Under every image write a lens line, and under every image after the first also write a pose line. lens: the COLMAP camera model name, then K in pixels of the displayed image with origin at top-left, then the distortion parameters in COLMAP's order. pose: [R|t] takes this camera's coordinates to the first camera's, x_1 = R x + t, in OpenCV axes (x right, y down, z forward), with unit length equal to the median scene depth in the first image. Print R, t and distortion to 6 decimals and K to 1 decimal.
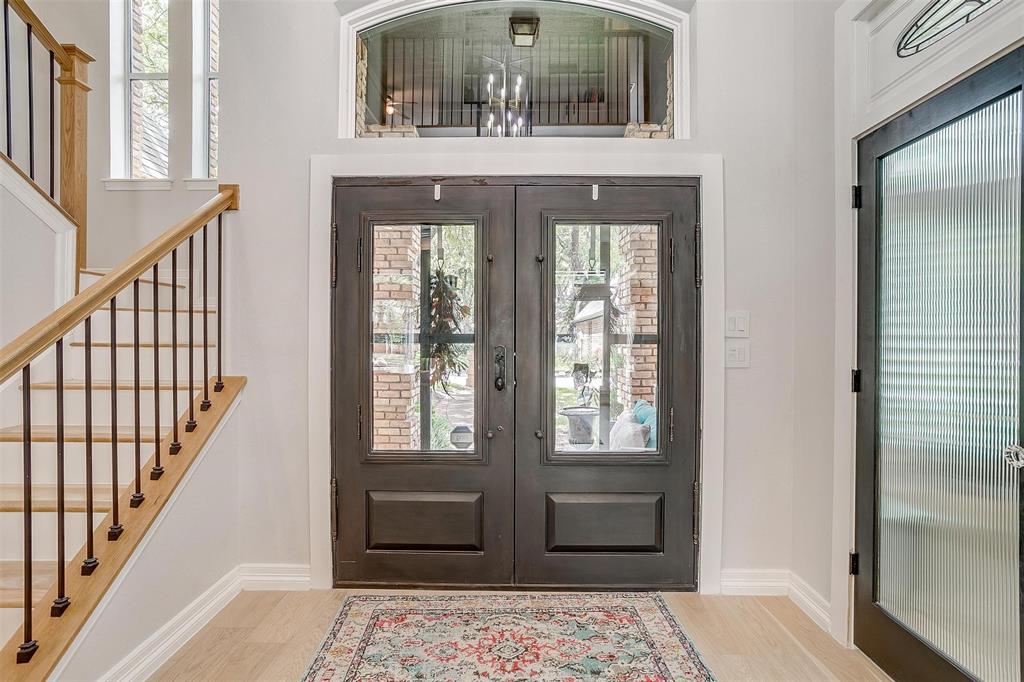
lens RADIAL K [[505.4, 0, 512.1], [0, 505.4, 337.9], [0, 0, 1]] dist [-0.035816, 0.015542]
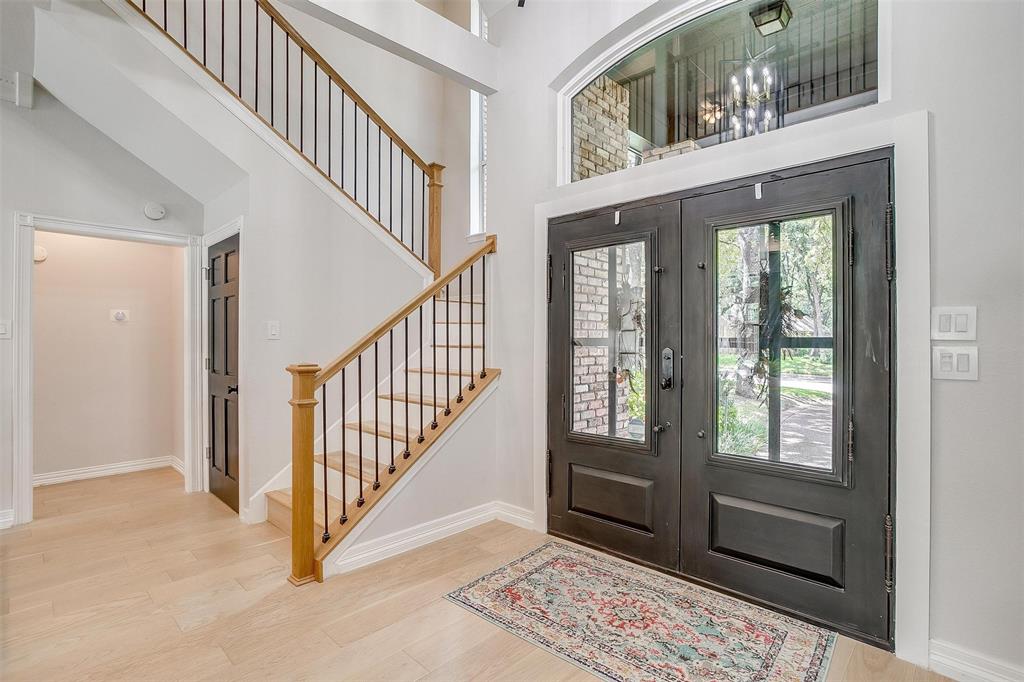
lens RADIAL K [[505.4, 0, 524.2], [0, 505.4, 335.5], [0, 0, 1]] dist [-0.035816, 0.015542]
pose [[0.734455, -0.008990, -0.678598, 0.488144], [0.000257, 0.999916, -0.012969, 0.001100], [0.678658, 0.009351, 0.734395, -0.008761]]
